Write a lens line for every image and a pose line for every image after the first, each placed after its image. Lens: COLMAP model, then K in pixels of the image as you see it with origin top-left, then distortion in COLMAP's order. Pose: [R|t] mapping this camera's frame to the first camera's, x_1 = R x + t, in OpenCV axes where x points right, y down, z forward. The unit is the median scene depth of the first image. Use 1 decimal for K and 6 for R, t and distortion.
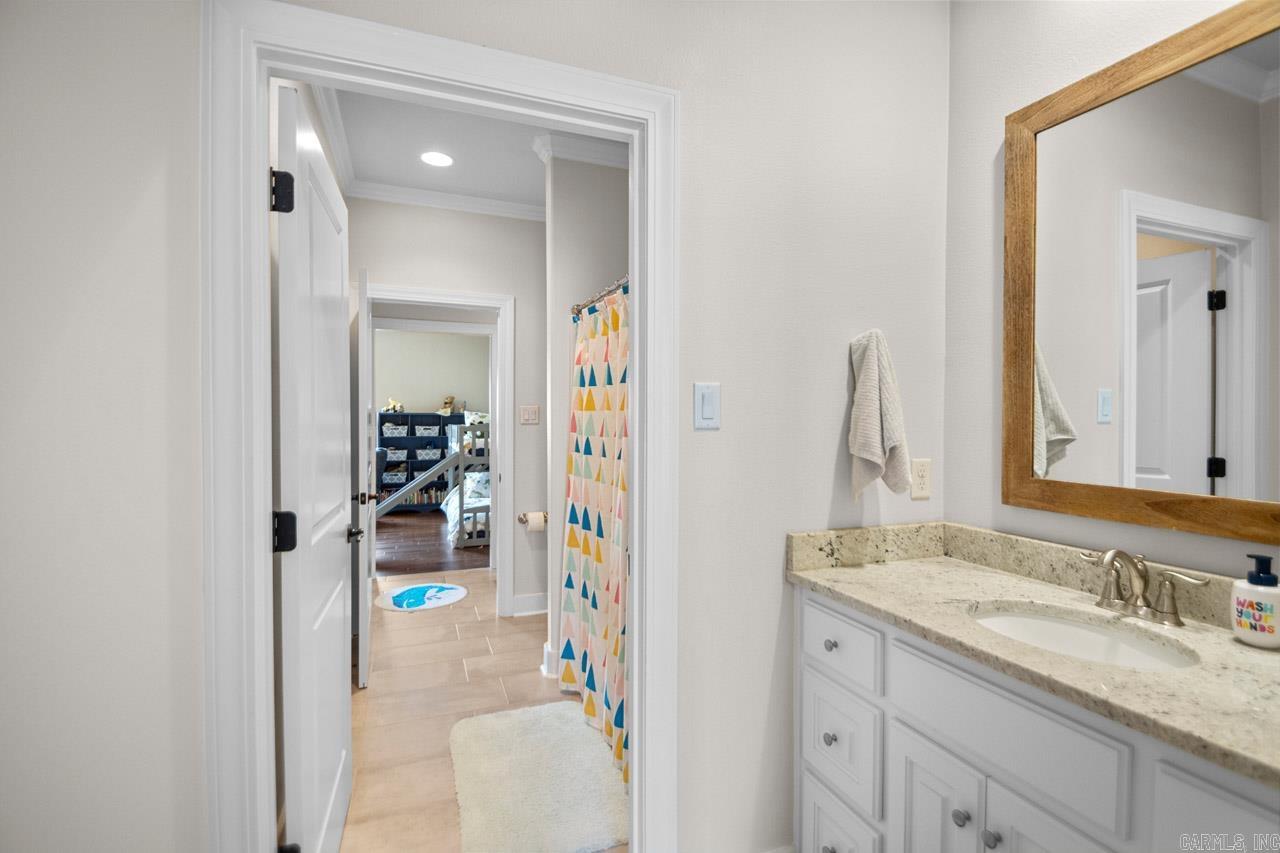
lens RADIAL K [[626.9, 0, 639.7], [0, 626.9, 428.9], [0, 0, 1]] dist [0.026142, -0.021976]
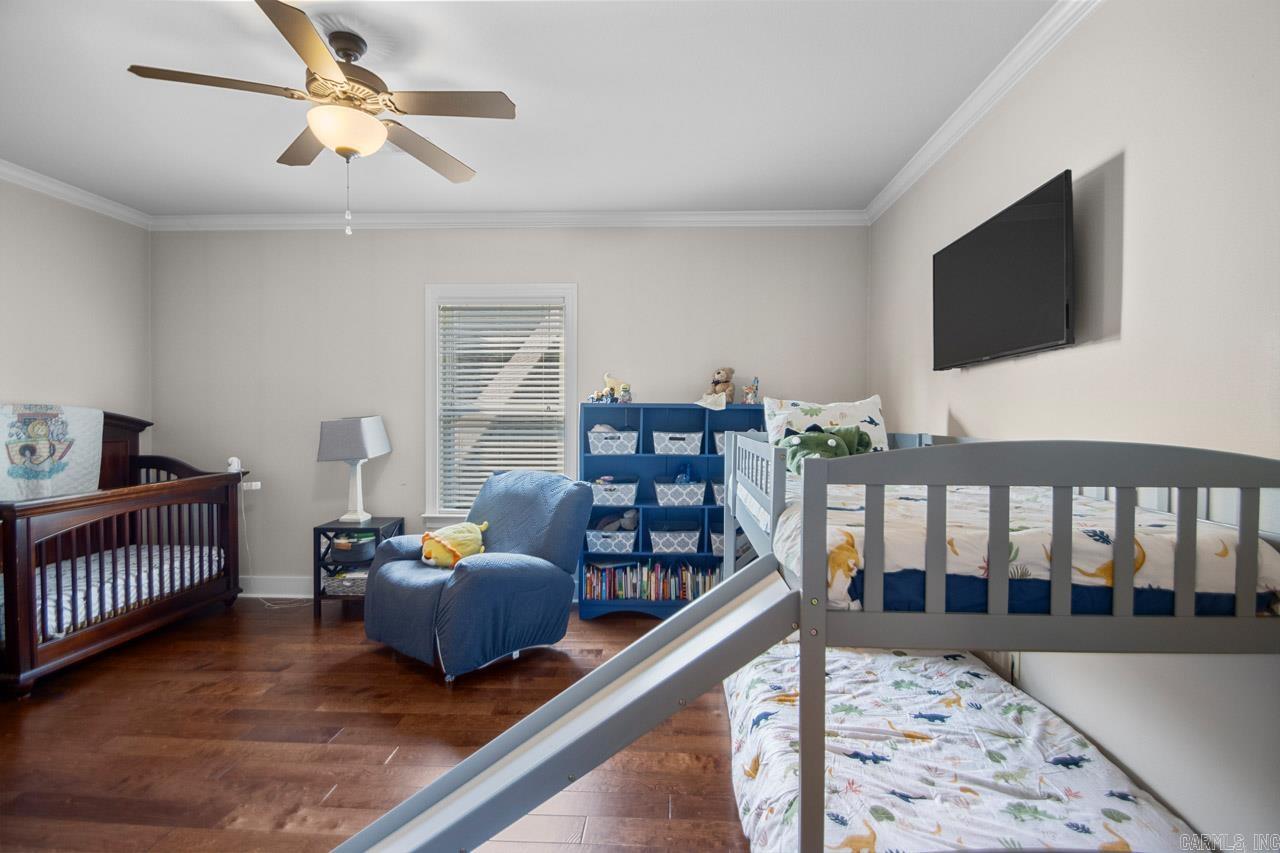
lens RADIAL K [[626.9, 0, 639.7], [0, 626.9, 428.9], [0, 0, 1]] dist [0.026142, -0.021976]
pose [[0.920225, 0.010160, -0.391259, -0.185899], [-0.006897, 0.999929, 0.009745, -0.011385], [0.391330, -0.006270, 0.920229, 0.572983]]
